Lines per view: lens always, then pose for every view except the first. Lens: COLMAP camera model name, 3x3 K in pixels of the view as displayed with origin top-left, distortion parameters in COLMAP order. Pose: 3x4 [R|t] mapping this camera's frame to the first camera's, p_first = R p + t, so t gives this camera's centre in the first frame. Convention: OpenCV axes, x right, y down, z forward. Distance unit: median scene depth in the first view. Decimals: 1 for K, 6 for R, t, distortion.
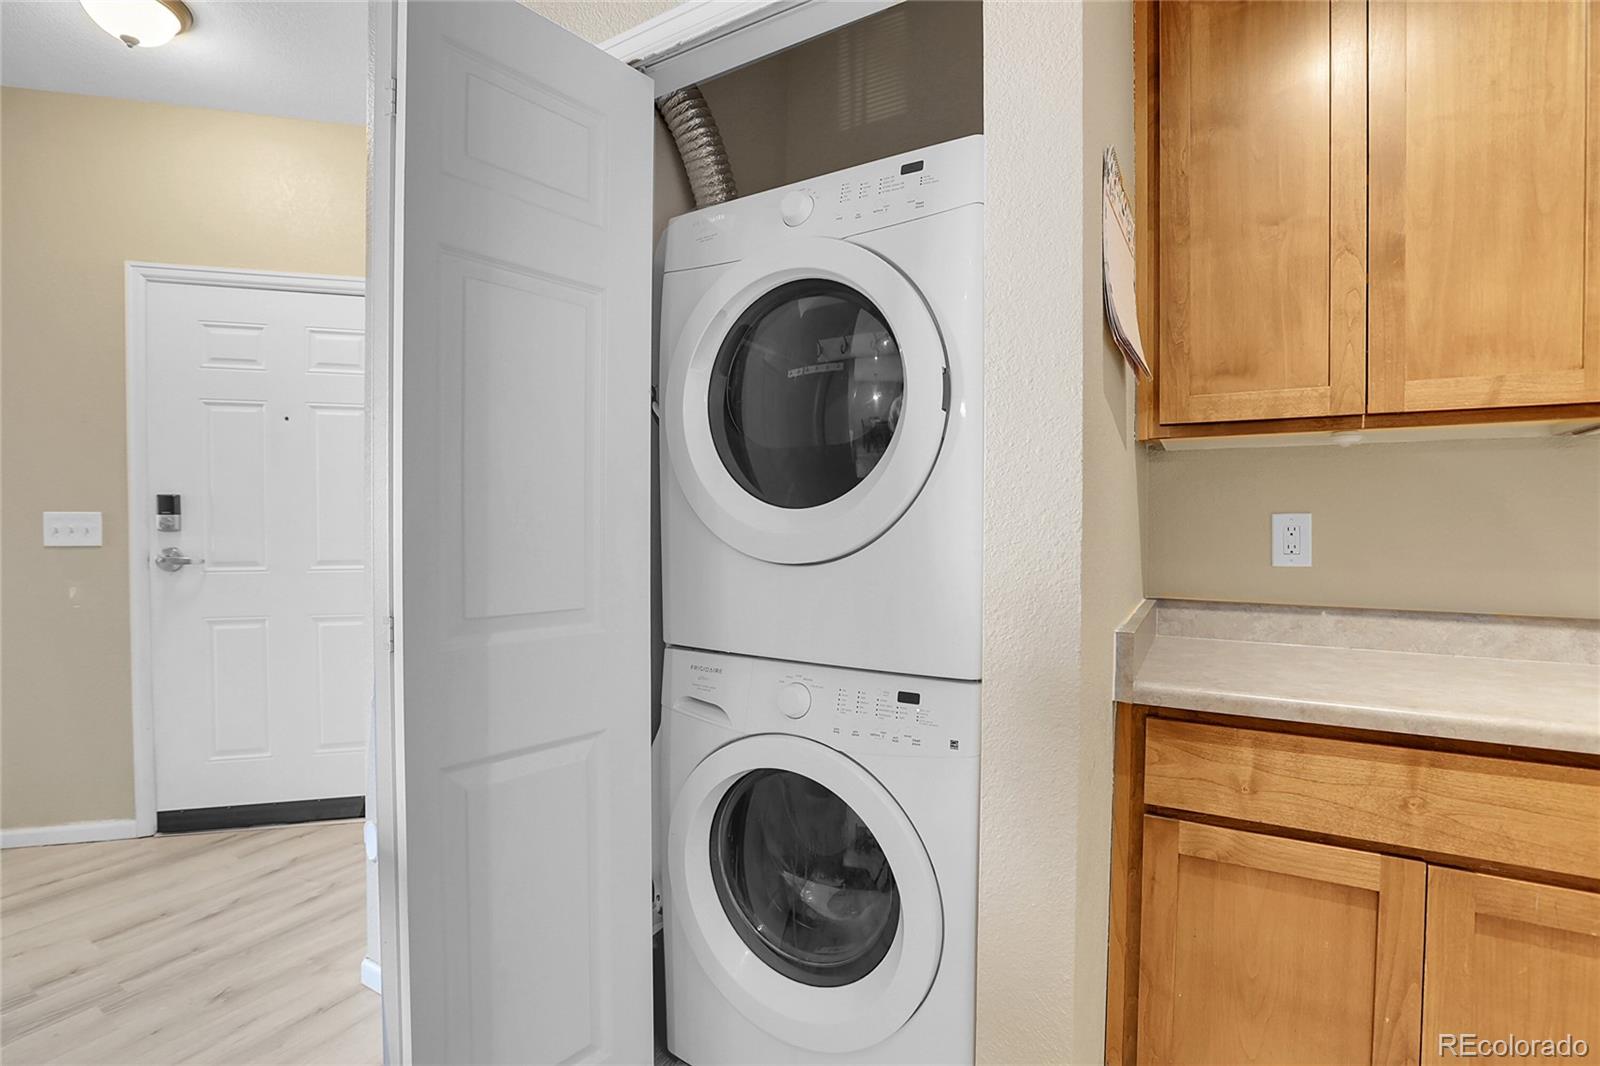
lens RADIAL K [[722.4, 0, 802.5], [0, 722.4, 535.8], [0, 0, 1]] dist [-0.041894, 0.010764]
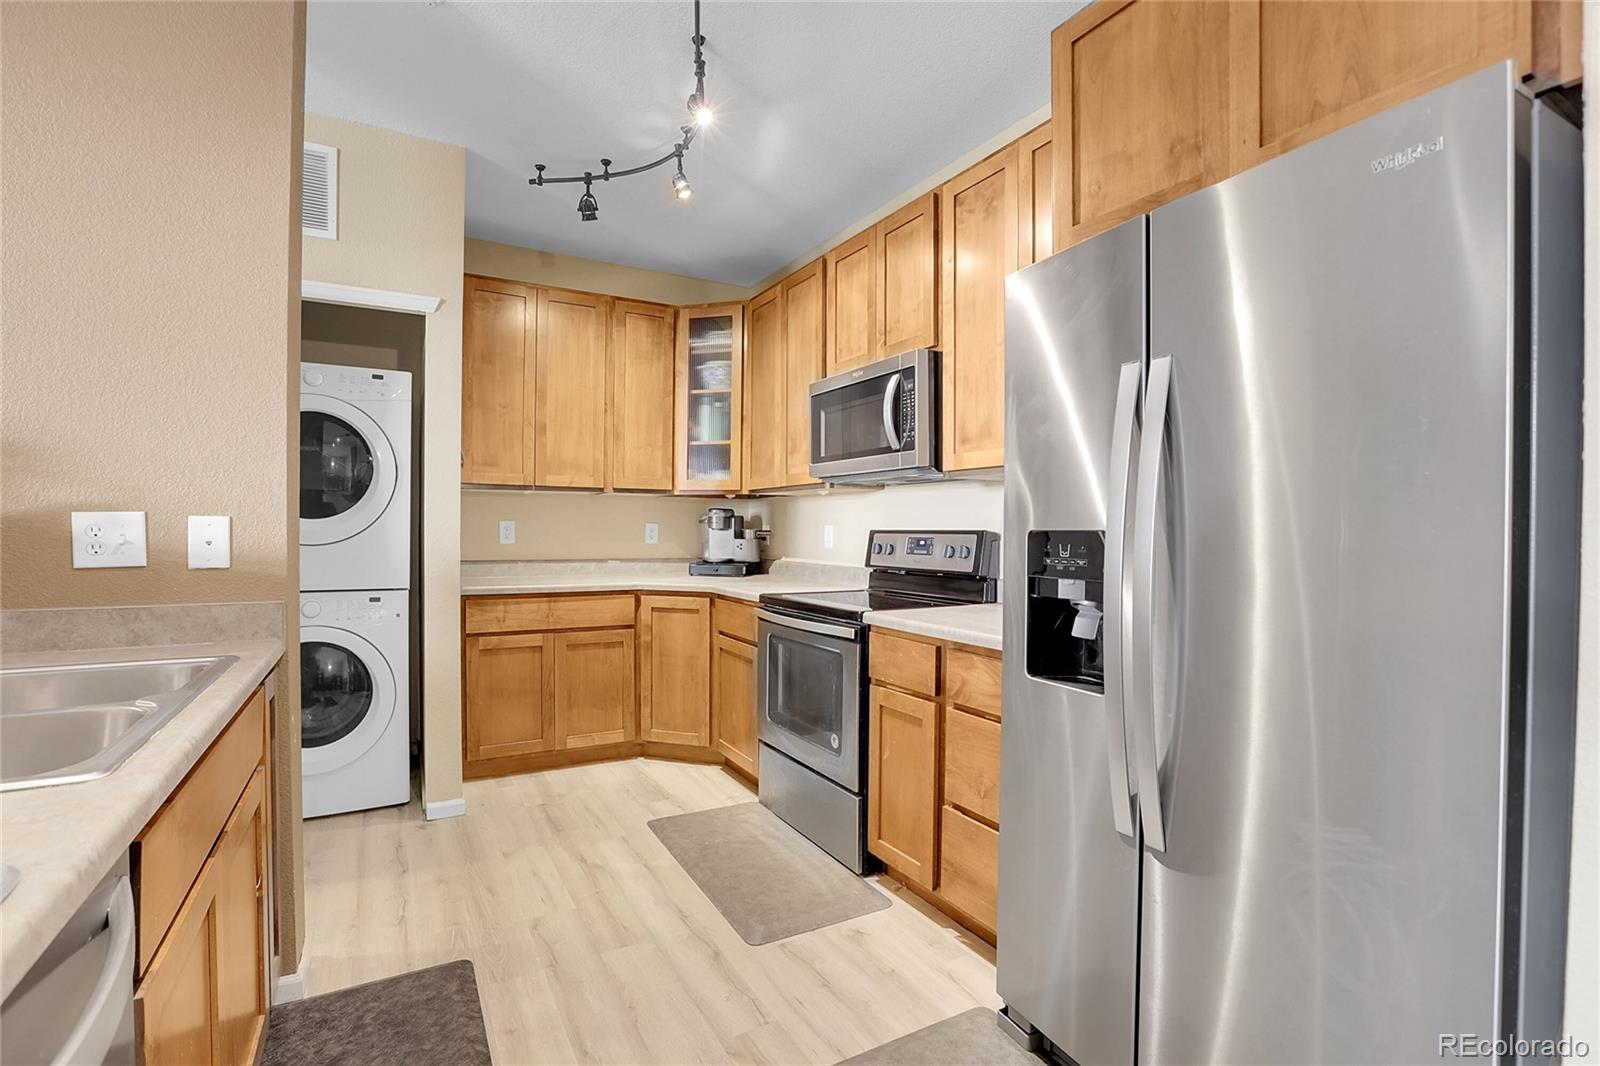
lens RADIAL K [[722.4, 0, 796.0], [0, 722.4, 529.1], [0, 0, 1]] dist [-0.041894, 0.010764]
pose [[0.507174, -0.003667, 0.861836, -1.141437], [0.009976, 0.999949, -0.001616, 0.010782], [-0.861786, 0.009417, 0.507185, -1.346783]]
